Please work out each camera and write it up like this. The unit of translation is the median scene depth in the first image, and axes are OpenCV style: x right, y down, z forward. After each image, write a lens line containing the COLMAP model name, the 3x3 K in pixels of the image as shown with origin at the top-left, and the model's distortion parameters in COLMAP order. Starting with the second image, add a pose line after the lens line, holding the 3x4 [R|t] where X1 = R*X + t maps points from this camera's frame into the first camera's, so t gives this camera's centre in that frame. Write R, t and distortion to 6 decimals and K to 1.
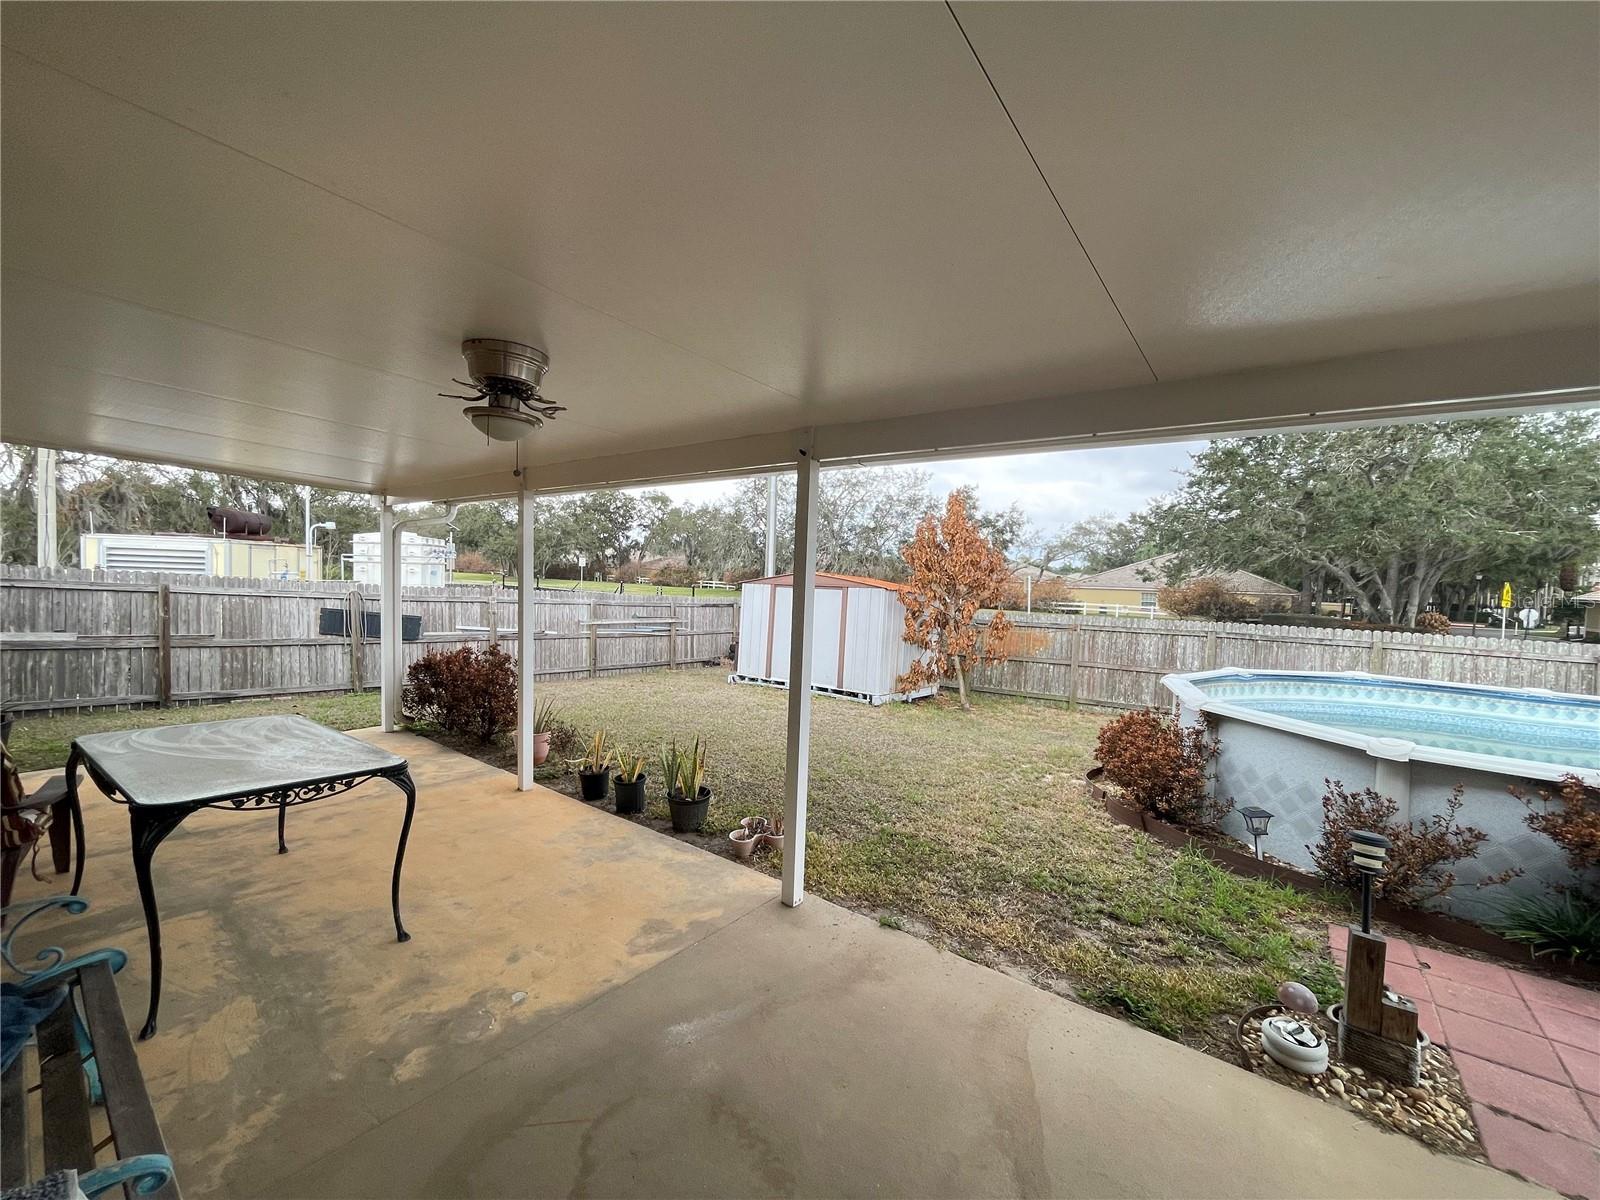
lens RADIAL K [[647.2, 0, 793.4], [0, 647.2, 602.4], [0, 0, 1]] dist [0.003193, 0.000158]
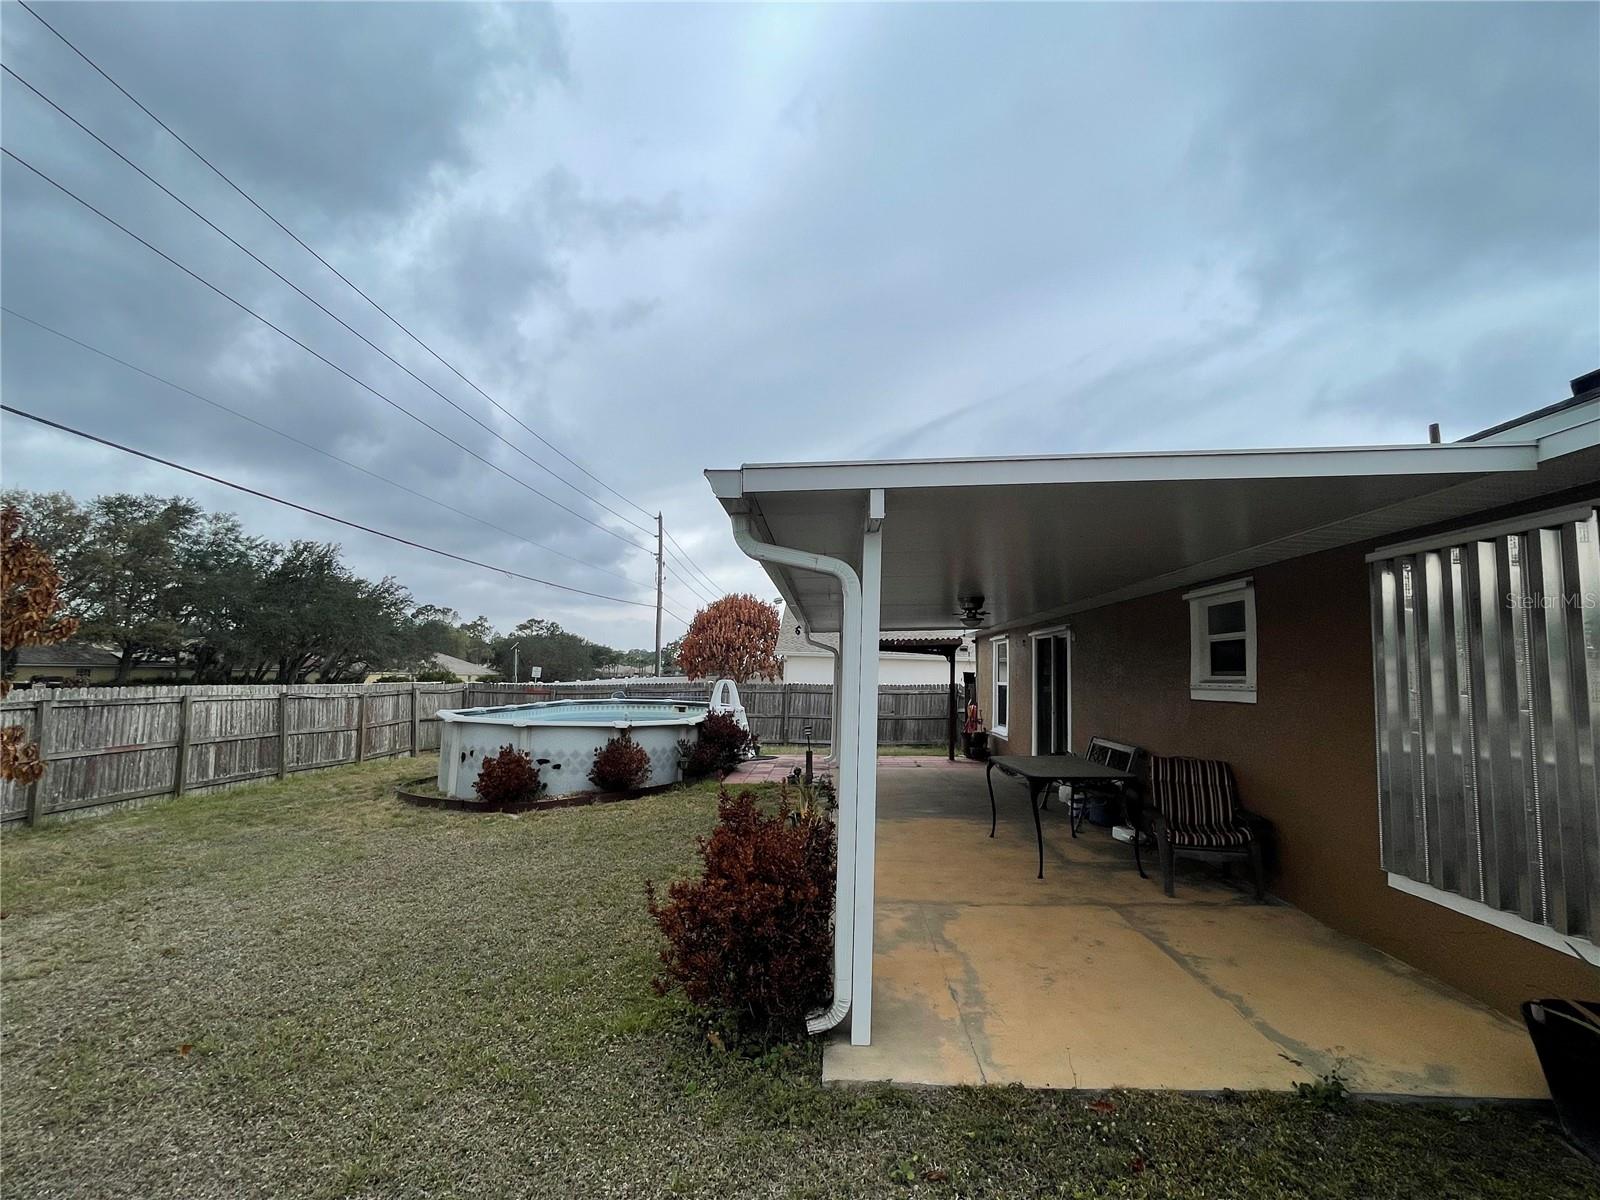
lens RADIAL K [[727.5, 0, 794.7], [0, 727.5, 606.5], [0, 0, 1]] dist [0.000951, 0.000348]
pose [[-0.568039, 0.029170, 0.822484, -0.459680], [-0.010893, 0.999018, -0.042954, -0.031837], [-0.822929, -0.033358, -0.567163, 0.601535]]
